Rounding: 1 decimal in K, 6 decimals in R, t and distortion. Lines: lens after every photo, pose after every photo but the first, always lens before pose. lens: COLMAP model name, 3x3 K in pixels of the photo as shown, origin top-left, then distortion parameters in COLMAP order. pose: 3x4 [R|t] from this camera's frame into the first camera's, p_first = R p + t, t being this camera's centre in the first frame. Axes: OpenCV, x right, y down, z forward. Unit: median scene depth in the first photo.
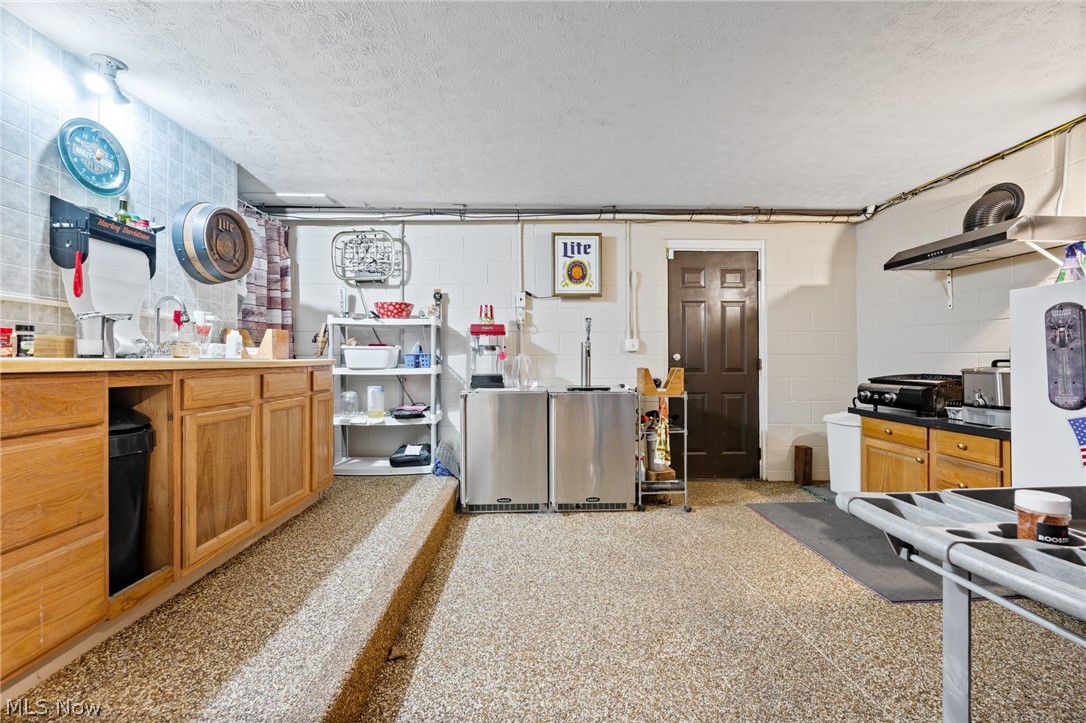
lens RADIAL K [[427.0, 0, 545.9], [0, 427.0, 362.6], [0, 0, 1]] dist [0.003464, -0.000325]
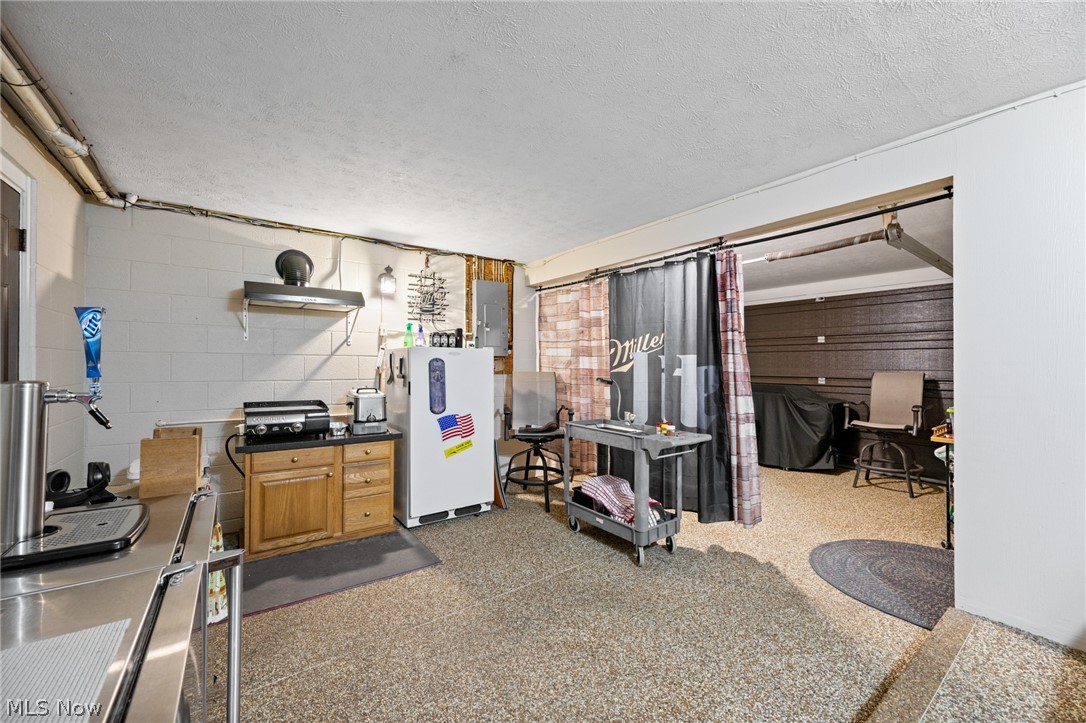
lens RADIAL K [[427.0, 0, 545.0], [0, 427.0, 354.0], [0, 0, 1]] dist [0.003464, -0.000325]
pose [[-0.553408, 0.018677, 0.832701, -0.464575], [-0.000280, 0.999744, -0.022609, -0.083055], [-0.832910, -0.012745, -0.553261, 1.196446]]
